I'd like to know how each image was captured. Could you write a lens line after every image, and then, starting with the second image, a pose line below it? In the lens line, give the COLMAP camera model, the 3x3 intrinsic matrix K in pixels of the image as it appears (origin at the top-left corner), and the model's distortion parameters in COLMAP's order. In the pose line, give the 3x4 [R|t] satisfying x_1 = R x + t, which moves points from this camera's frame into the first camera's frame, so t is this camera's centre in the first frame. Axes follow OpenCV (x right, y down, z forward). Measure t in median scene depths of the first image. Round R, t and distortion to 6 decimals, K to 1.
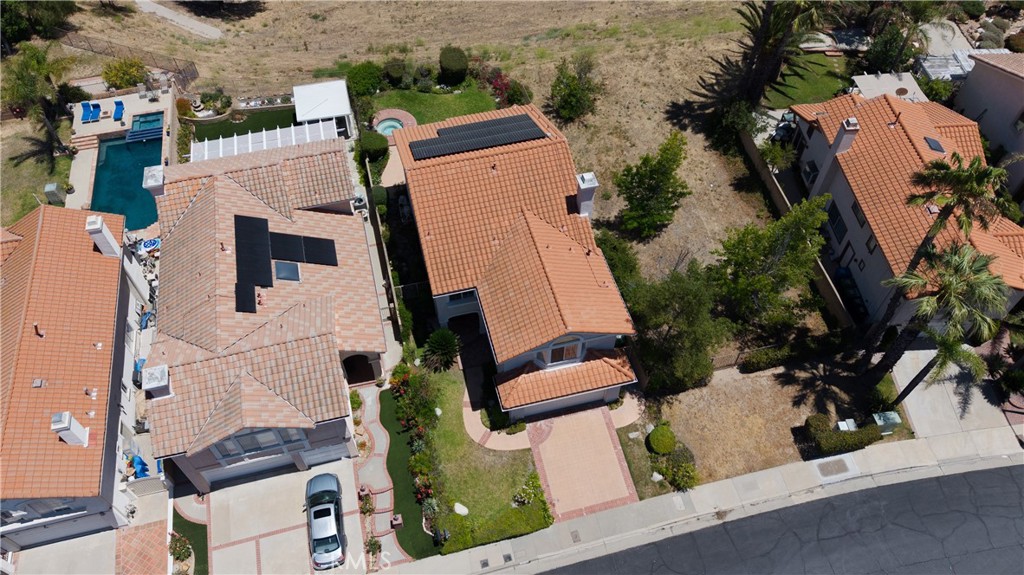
lens RADIAL K [[695.8, 0, 504.0], [0, 695.8, 312.9], [0, 0, 1]] dist [0.022521, -0.005029]
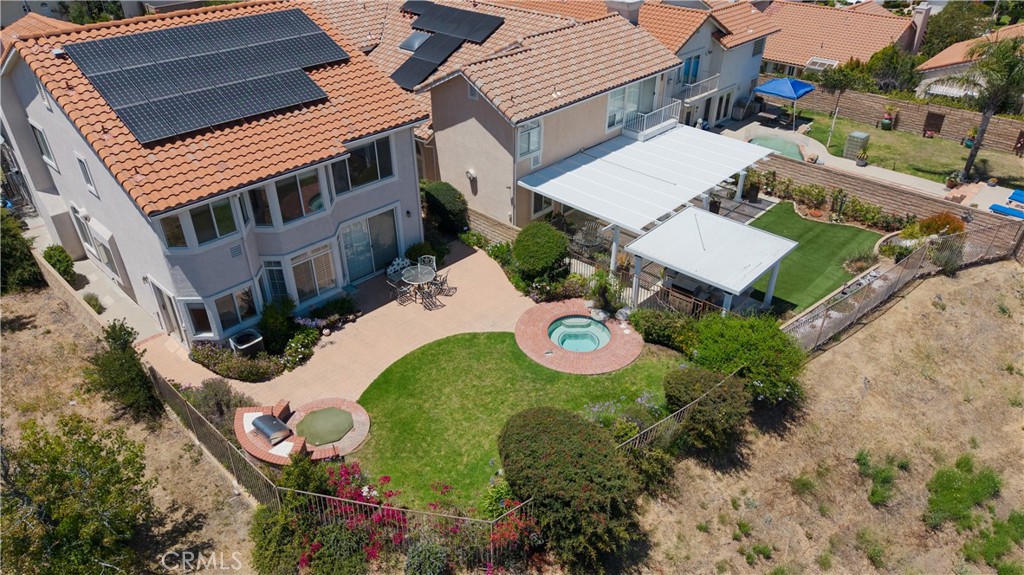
lens RADIAL K [[686.9, 0, 519.6], [0, 686.9, 289.3], [0, 0, 1]] dist [0.040120, -0.037172]
pose [[-0.841766, 0.301980, -0.447480, 0.046027], [-0.435709, 0.109352, 0.893420, -0.643339], [0.318727, 0.947022, 0.039527, 0.975090]]
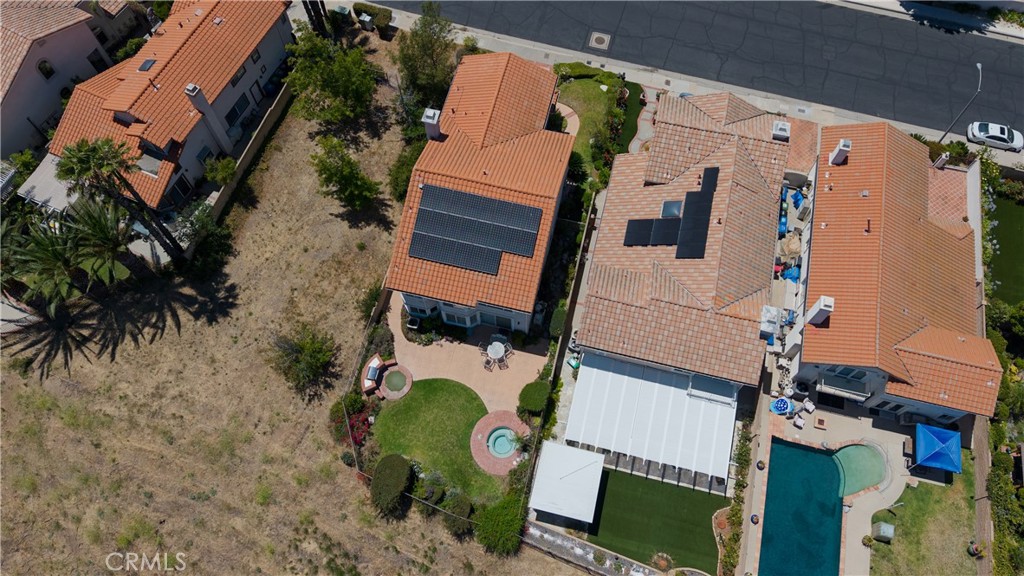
lens RADIAL K [[686.9, 0, 519.6], [0, 686.9, 289.8], [0, 0, 1]] dist [0.040120, -0.037172]
pose [[-0.884131, -0.418104, 0.208570, -0.288581], [0.393489, -0.425571, 0.814897, -0.888175], [-0.251950, 0.802545, 0.540779, 0.402991]]
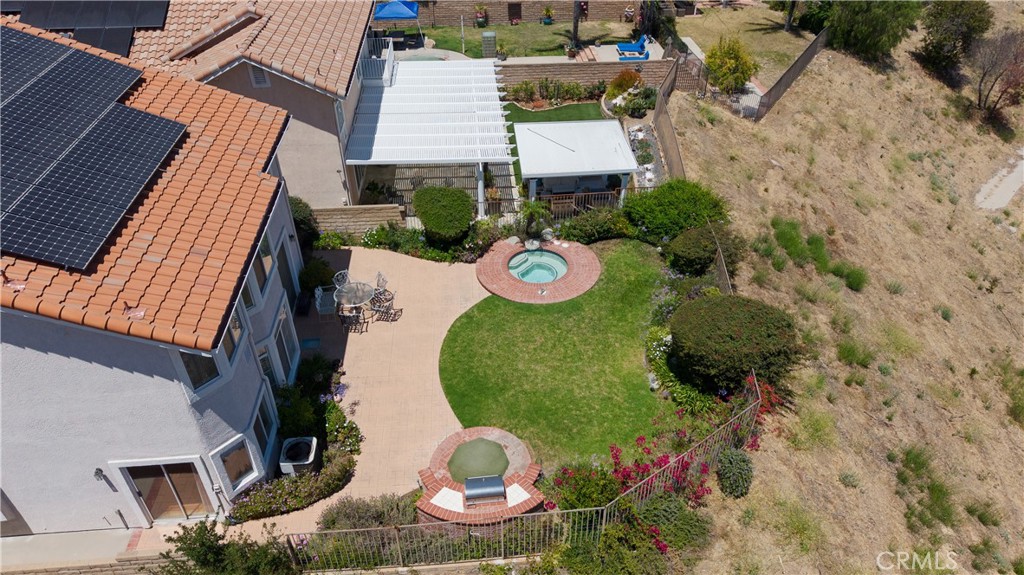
lens RADIAL K [[686.9, 0, 519.6], [0, 686.9, 289.3], [0, 0, 1]] dist [0.040120, -0.037172]
pose [[-0.161471, 0.611347, -0.774714, 0.184908], [-0.804445, 0.373193, 0.462163, -0.462931], [0.571660, 0.697841, 0.431535, 0.842911]]
